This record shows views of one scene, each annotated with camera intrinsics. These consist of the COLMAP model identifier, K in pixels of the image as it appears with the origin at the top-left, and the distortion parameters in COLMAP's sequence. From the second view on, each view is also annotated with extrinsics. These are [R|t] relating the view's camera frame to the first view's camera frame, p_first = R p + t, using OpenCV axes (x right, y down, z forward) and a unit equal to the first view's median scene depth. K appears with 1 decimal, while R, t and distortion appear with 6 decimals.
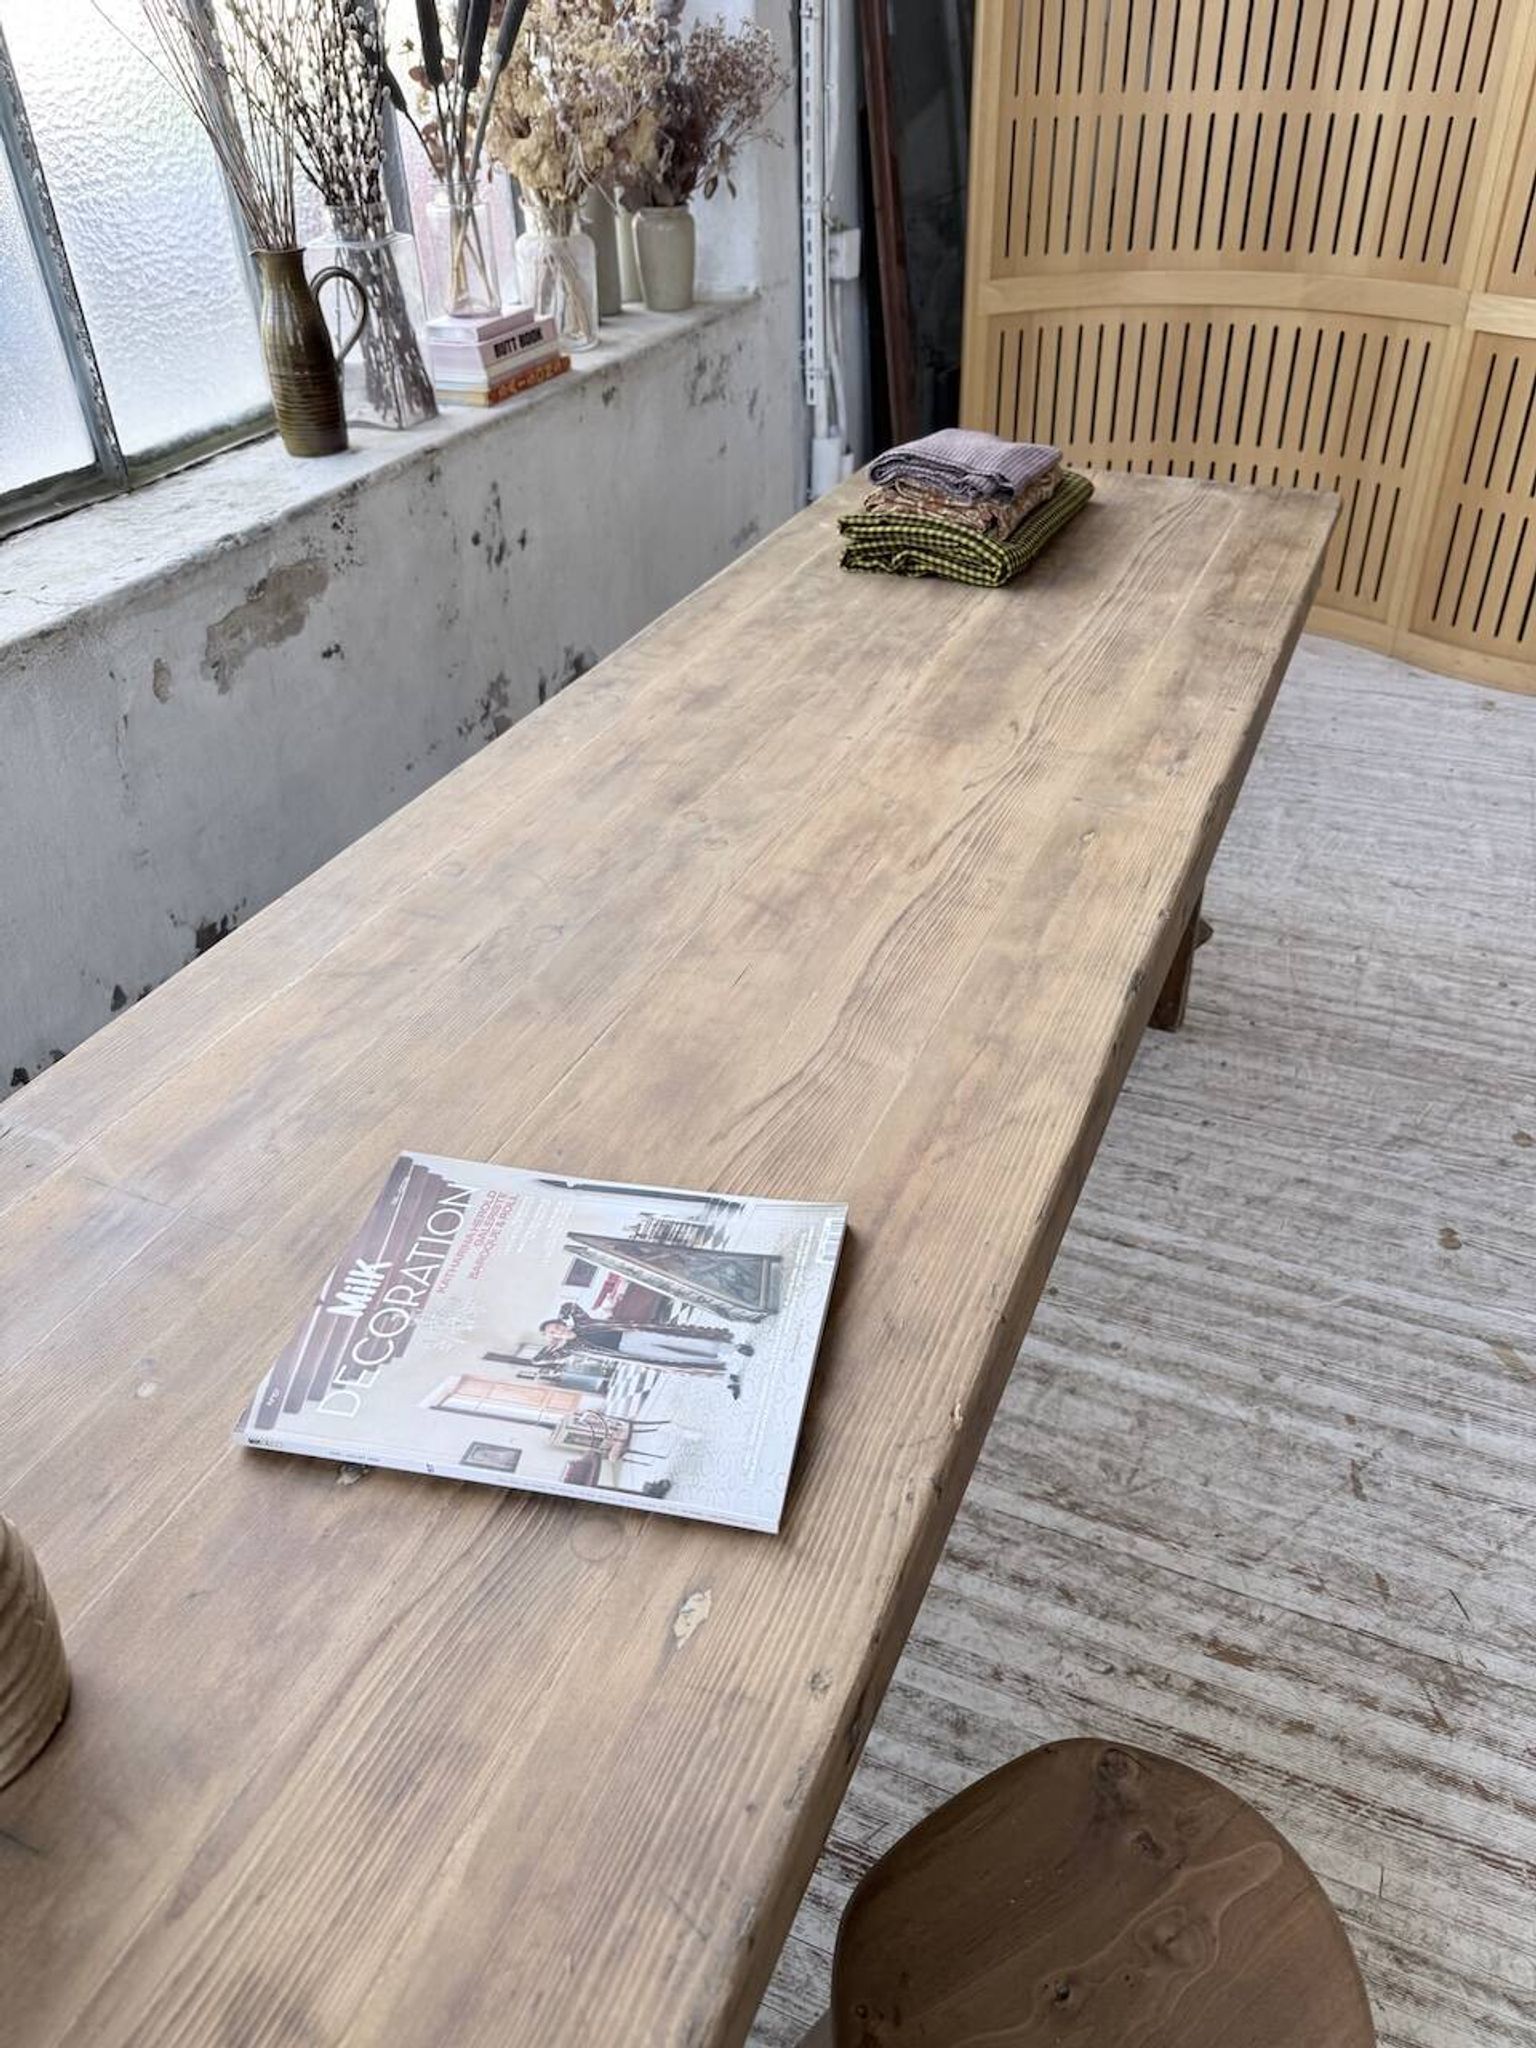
lens RADIAL K [[1464.2, 0, 778.0], [0, 1464.2, 1031.1], [0, 0, 1]] dist [0.018887, -0.033915]
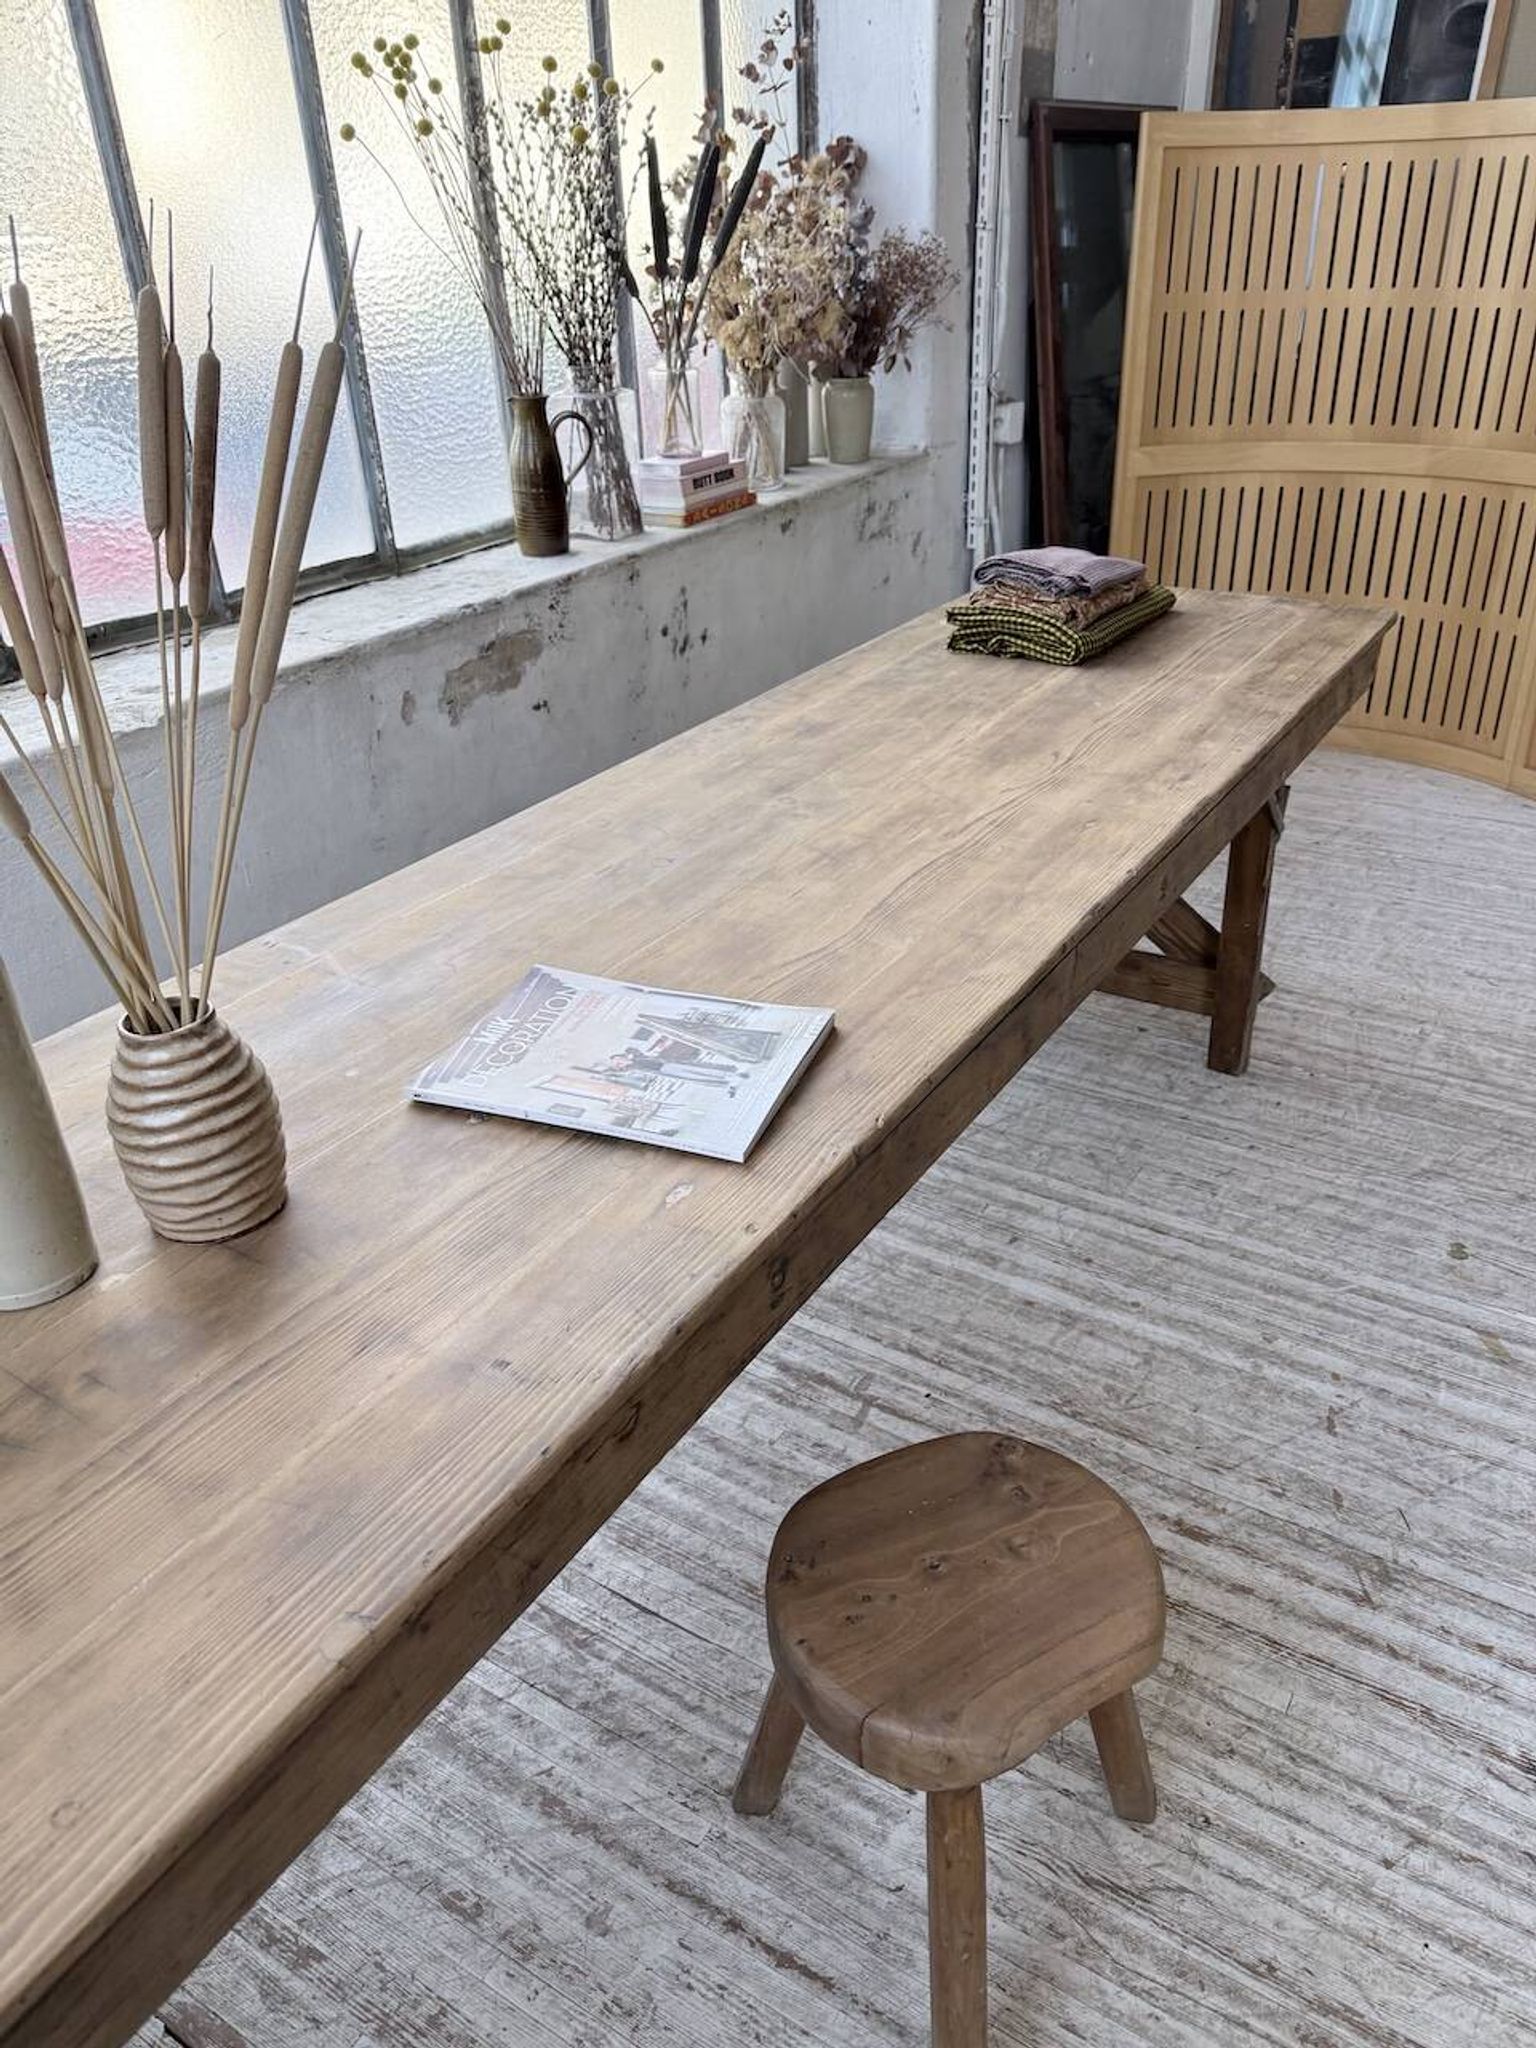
lens RADIAL K [[1464.2, 0, 774.5], [0, 1464.2, 1040.7], [0, 0, 1]] dist [0.018887, -0.033915]
pose [[0.988557, 0.067958, -0.134673, 0.090050], [-0.081672, 0.991724, -0.099064, 0.145539], [0.126826, 0.108929, 0.985926, -0.193789]]
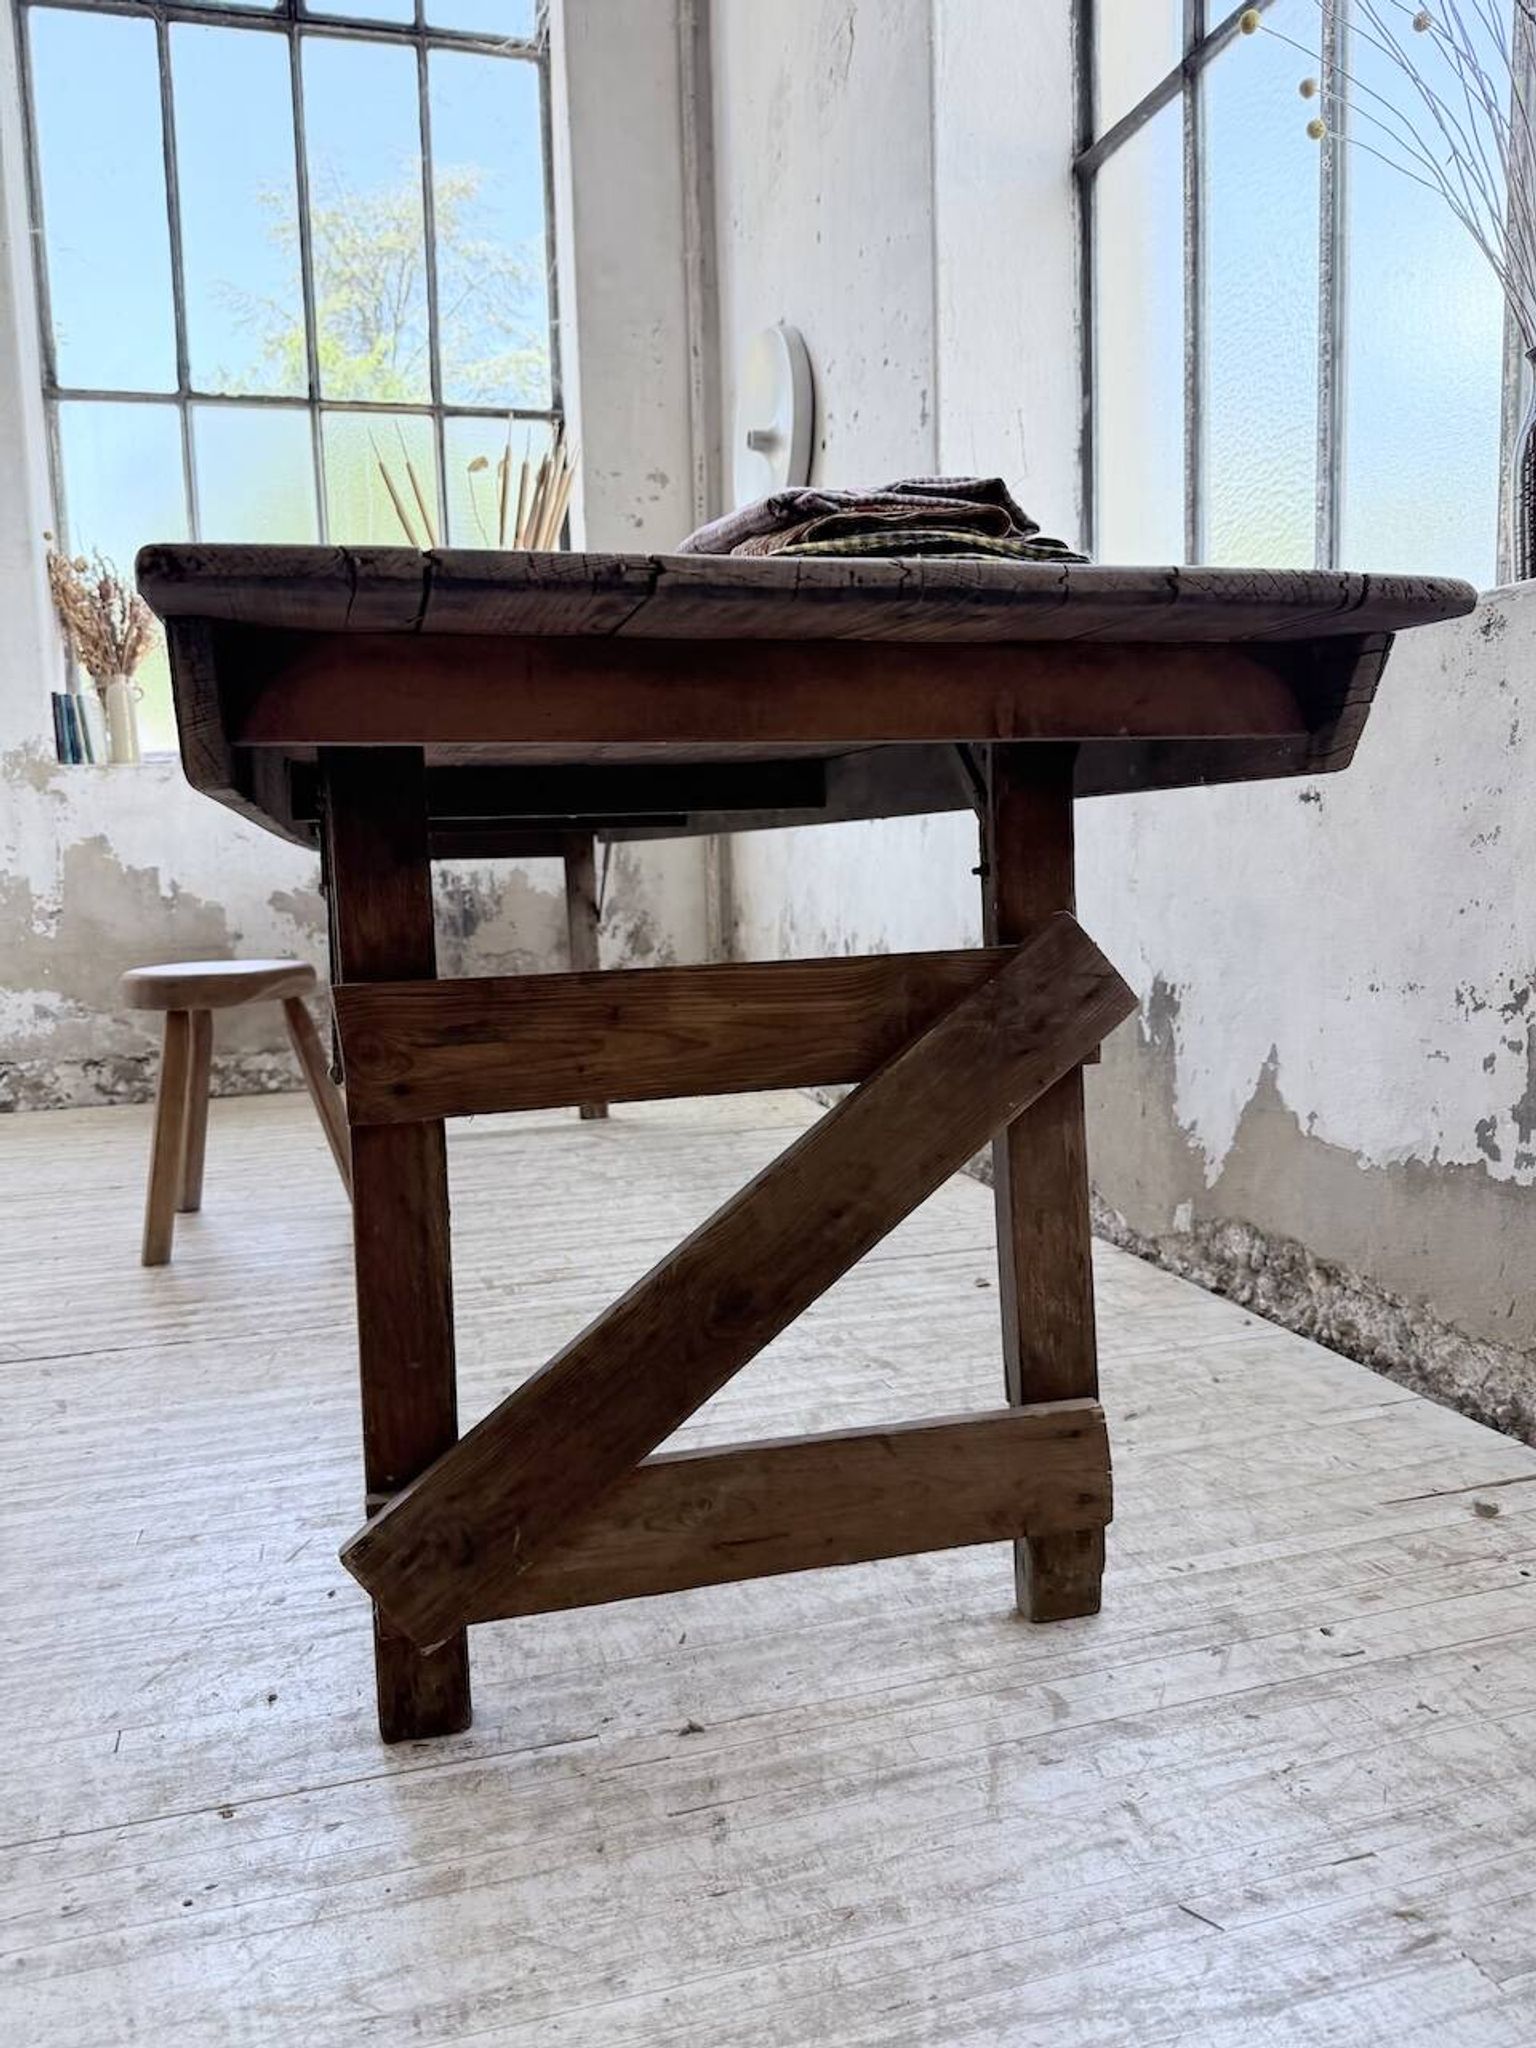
lens RADIAL K [[1464.2, 0, 760.3], [0, 1464.2, 1027.6], [0, 0, 1]] dist [0.018887, -0.033915]
pose [[-0.773127, 0.122922, -0.622226, 0.566755], [-0.328649, 0.761423, 0.558771, -0.584736], [0.542462, 0.636495, -0.548278, 1.512130]]
